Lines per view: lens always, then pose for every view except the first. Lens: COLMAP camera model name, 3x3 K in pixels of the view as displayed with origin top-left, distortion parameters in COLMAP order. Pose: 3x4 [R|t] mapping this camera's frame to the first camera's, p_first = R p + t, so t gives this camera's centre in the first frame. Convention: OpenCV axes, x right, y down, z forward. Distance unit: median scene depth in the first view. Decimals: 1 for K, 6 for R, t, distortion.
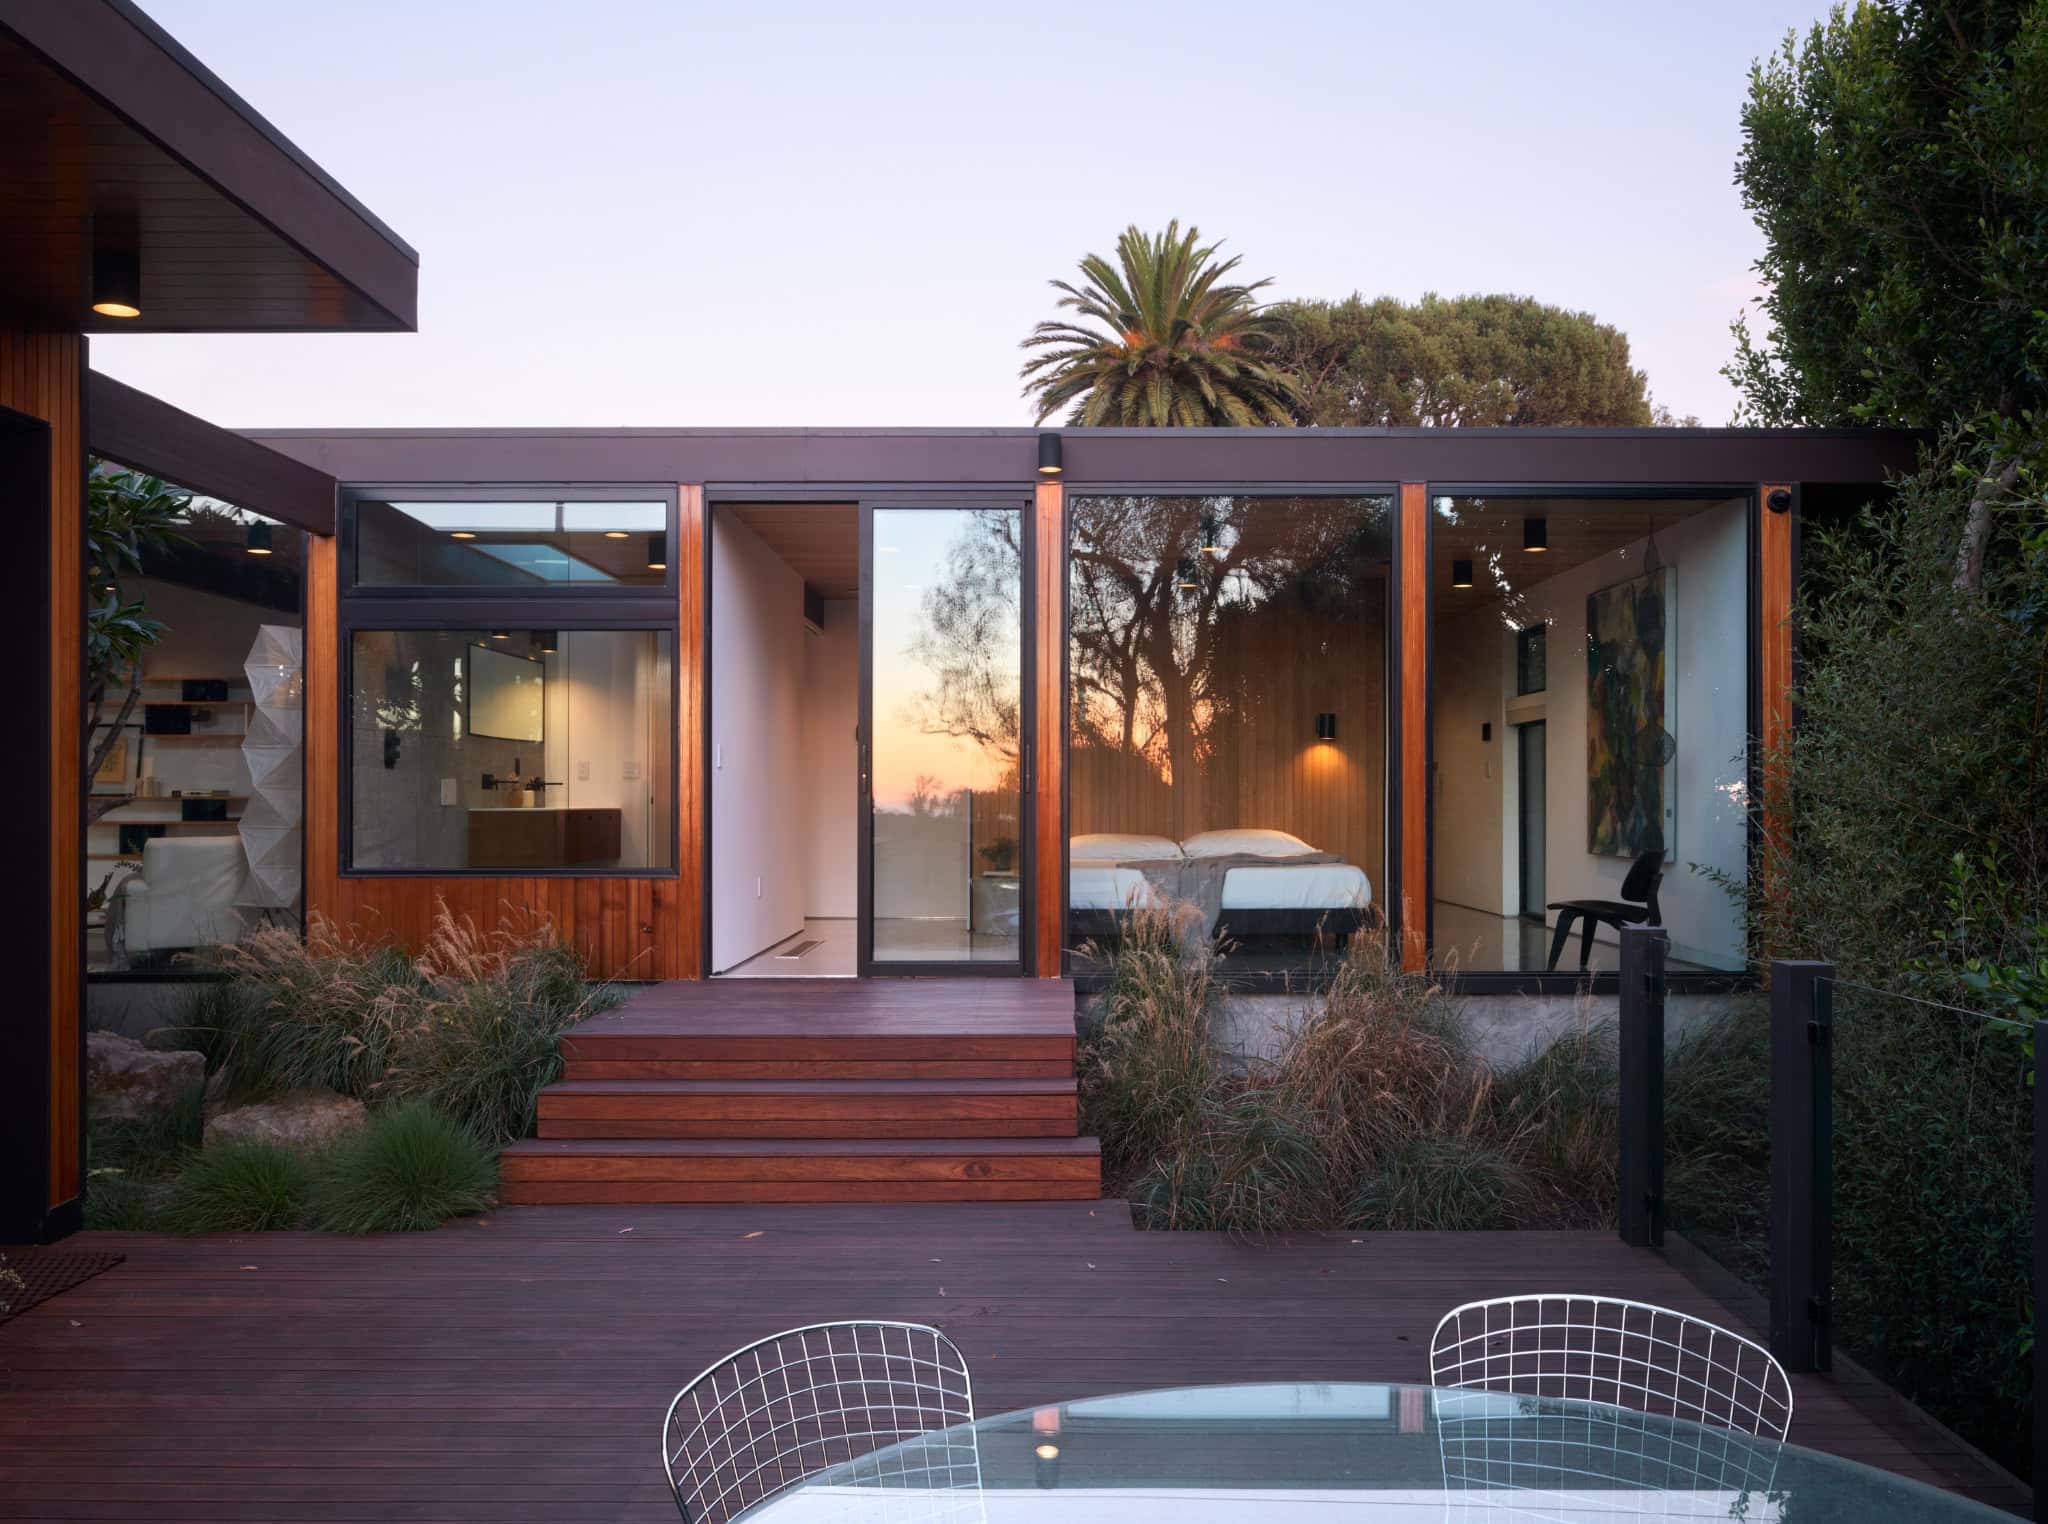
lens RADIAL K [[1718.1, 0, 1026.8], [0, 1718.1, 795.8], [0, 0, 1]] dist [0.001058, -0.001696]
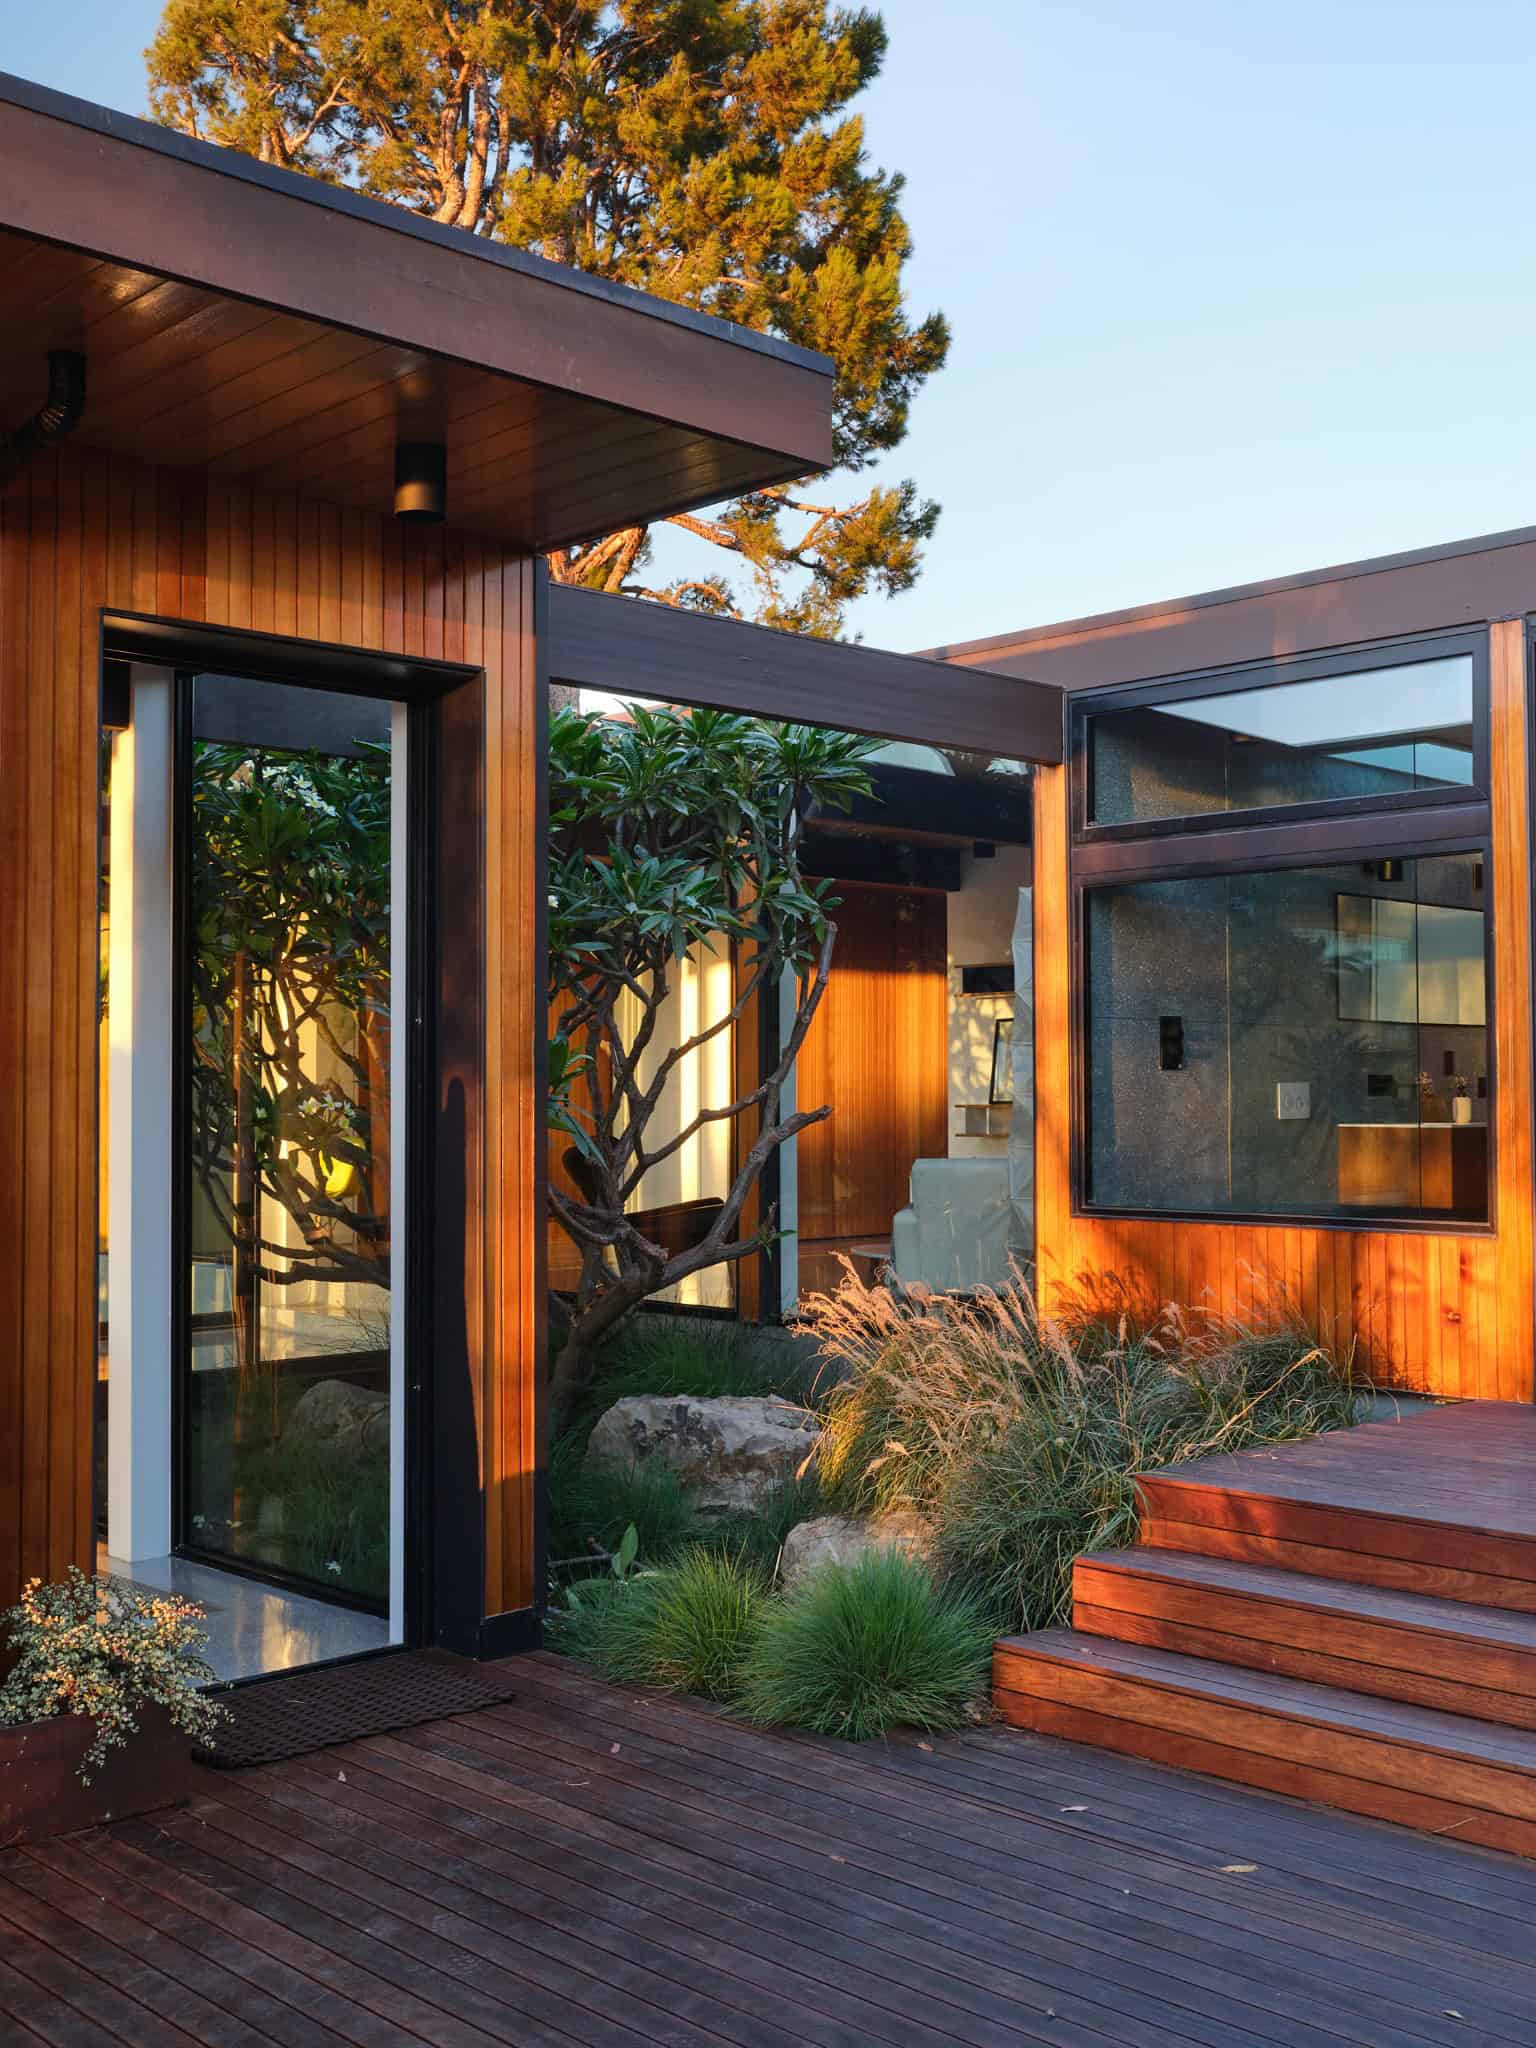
lens RADIAL K [[2140.3, 0, 768.0], [0, 2140.3, 1024.0], [0, 0, 1]] dist [0.000834, -0.002213]
pose [[0.697184, -0.025295, -0.716446, 0.238681], [0.002066, 0.999444, -0.033275, -0.007998], [0.716890, 0.021719, 0.696848, 0.339265]]
